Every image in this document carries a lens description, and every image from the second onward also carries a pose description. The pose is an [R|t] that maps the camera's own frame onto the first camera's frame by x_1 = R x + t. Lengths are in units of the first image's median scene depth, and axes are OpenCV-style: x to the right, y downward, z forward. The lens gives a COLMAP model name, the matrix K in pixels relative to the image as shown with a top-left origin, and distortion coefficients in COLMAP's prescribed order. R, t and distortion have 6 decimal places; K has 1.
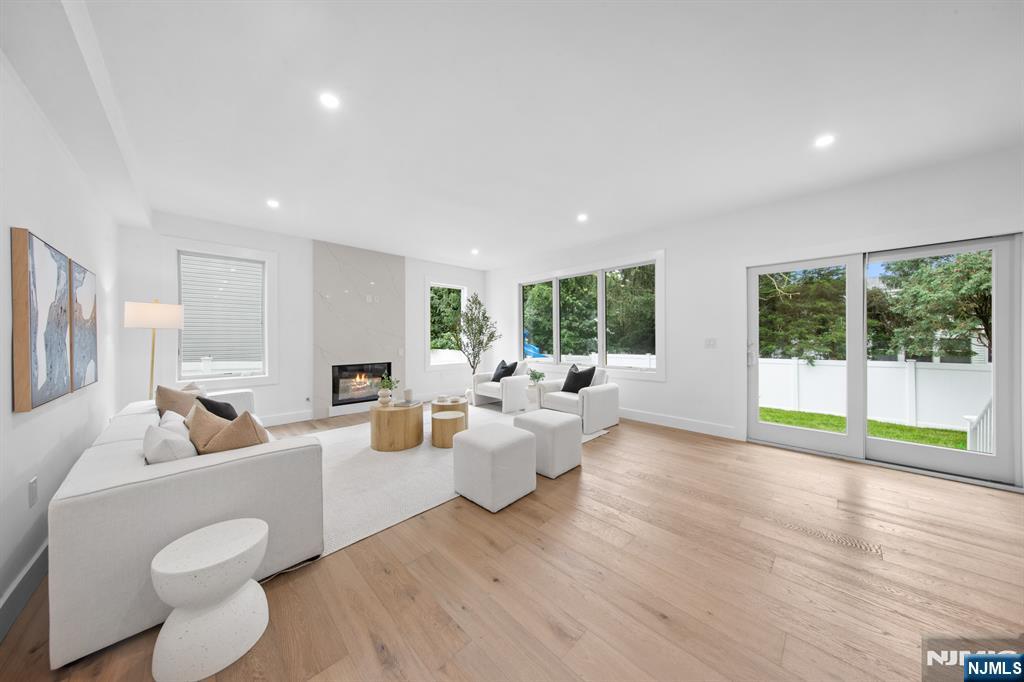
lens RADIAL K [[322.8, 0, 504.1], [0, 322.8, 336.6], [0, 0, 1]] dist [0.008266, -0.001260]
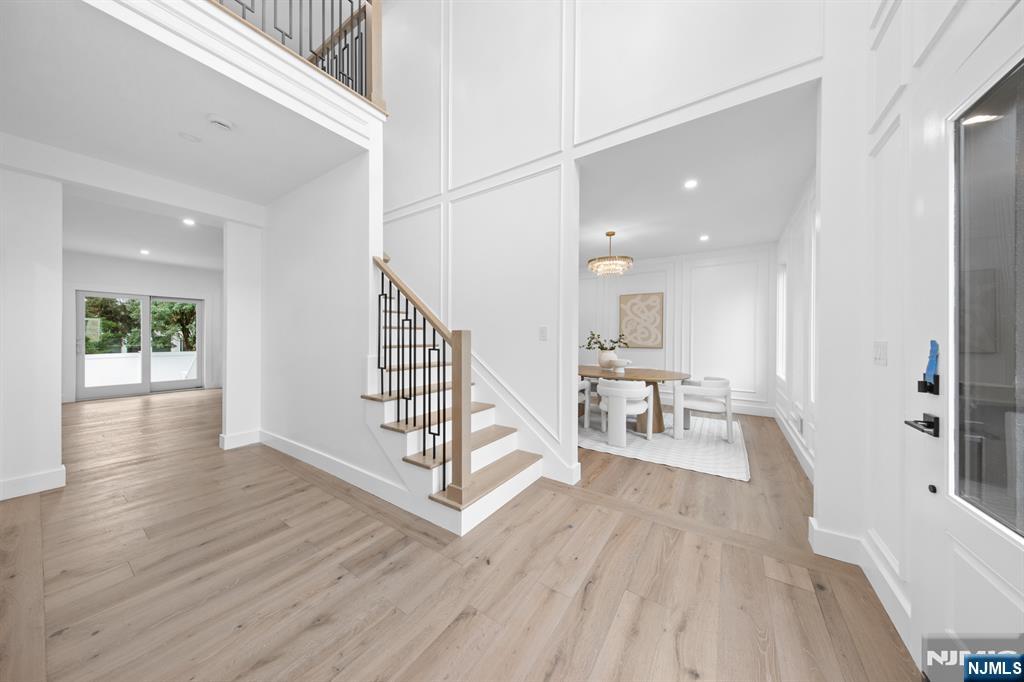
lens RADIAL K [[322.8, 0, 510.3], [0, 322.8, 338.9], [0, 0, 1]] dist [0.008266, -0.001260]
pose [[-0.211308, -0.004694, 0.977408, -0.900652], [-0.009865, 0.999948, 0.002670, -0.002772], [-0.977370, -0.009078, -0.211343, -0.521569]]
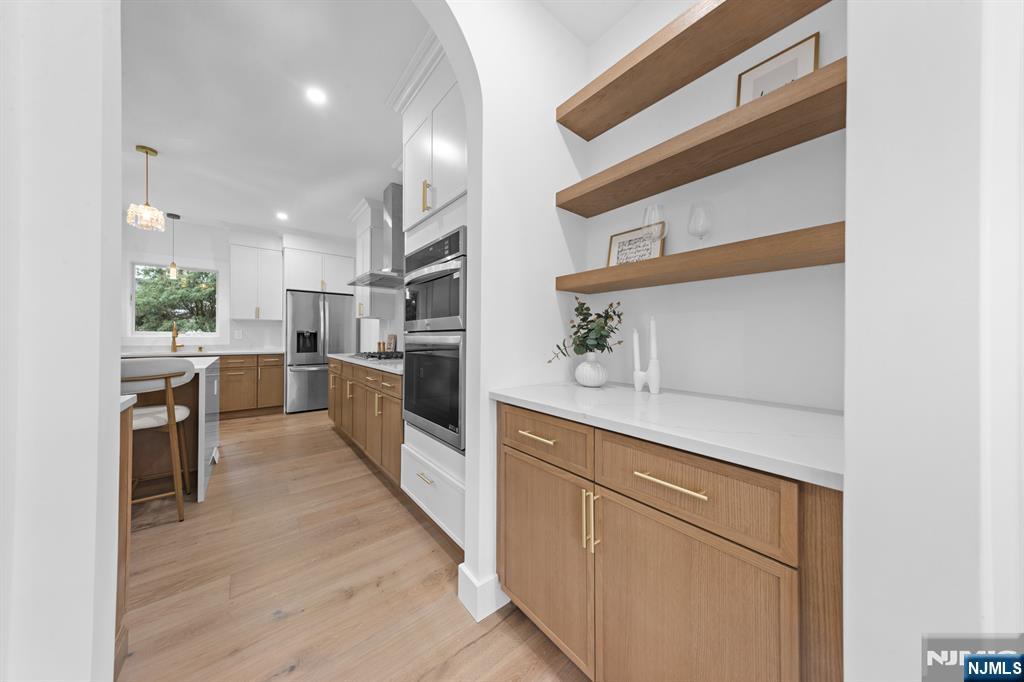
lens RADIAL K [[322.8, 0, 517.3], [0, 322.8, 336.7], [0, 0, 1]] dist [0.008266, -0.001260]
pose [[0.080924, 0.005738, 0.996704, 0.269088], [-0.006979, 0.999962, -0.005190, 0.015014], [-0.996696, -0.006536, 0.080961, -0.772870]]
